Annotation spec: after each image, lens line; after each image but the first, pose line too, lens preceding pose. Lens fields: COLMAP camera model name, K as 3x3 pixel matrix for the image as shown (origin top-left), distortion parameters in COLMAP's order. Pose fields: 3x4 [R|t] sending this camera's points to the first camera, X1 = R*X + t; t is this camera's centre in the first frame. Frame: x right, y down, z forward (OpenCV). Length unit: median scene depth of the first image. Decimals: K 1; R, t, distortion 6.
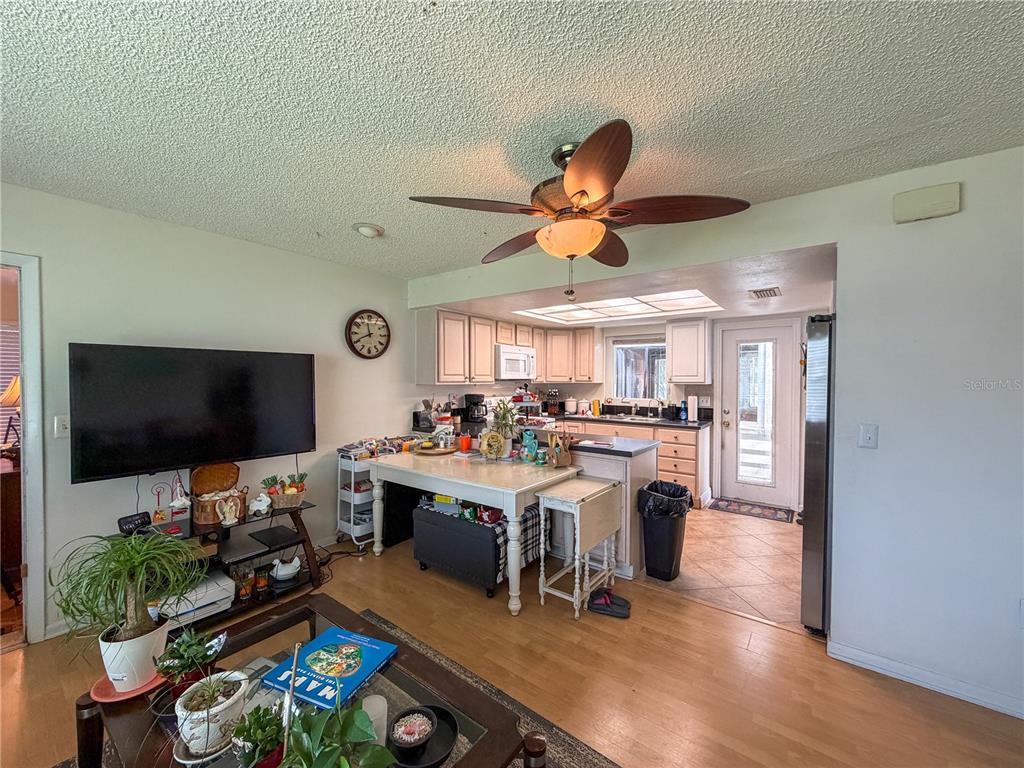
lens RADIAL K [[405.2, 0, 509.8], [0, 405.2, 382.7], [0, 0, 1]] dist [-0.001674, 0.000098]
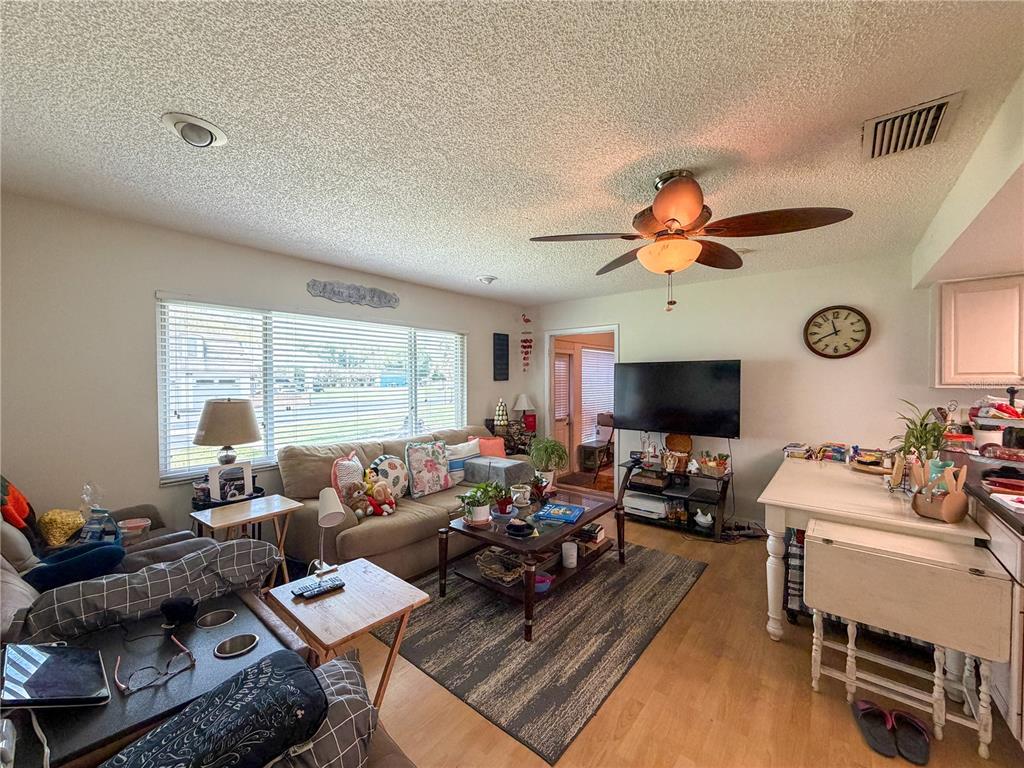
lens RADIAL K [[405.2, 0, 509.8], [0, 405.2, 382.7], [0, 0, 1]] dist [-0.001674, 0.000098]
pose [[-0.024141, 0.006603, -0.999687, 0.613033], [-0.009358, 0.999933, 0.006831, -0.002454], [0.999665, 0.009520, -0.024077, 0.277386]]
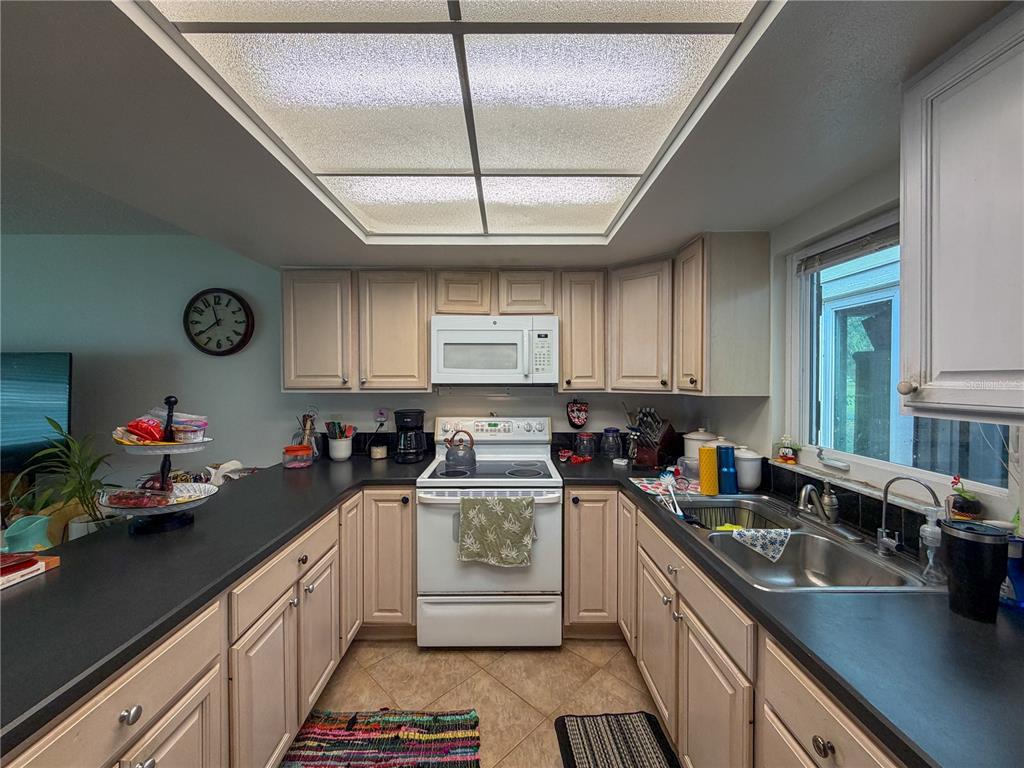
lens RADIAL K [[405.2, 0, 509.8], [0, 405.2, 382.7], [0, 0, 1]] dist [-0.001674, 0.000098]
pose [[0.621375, 0.004239, -0.783502, 0.559375], [-0.006759, 0.999977, 0.000050, -0.013922], [0.783484, 0.005265, 0.621390, 0.973798]]
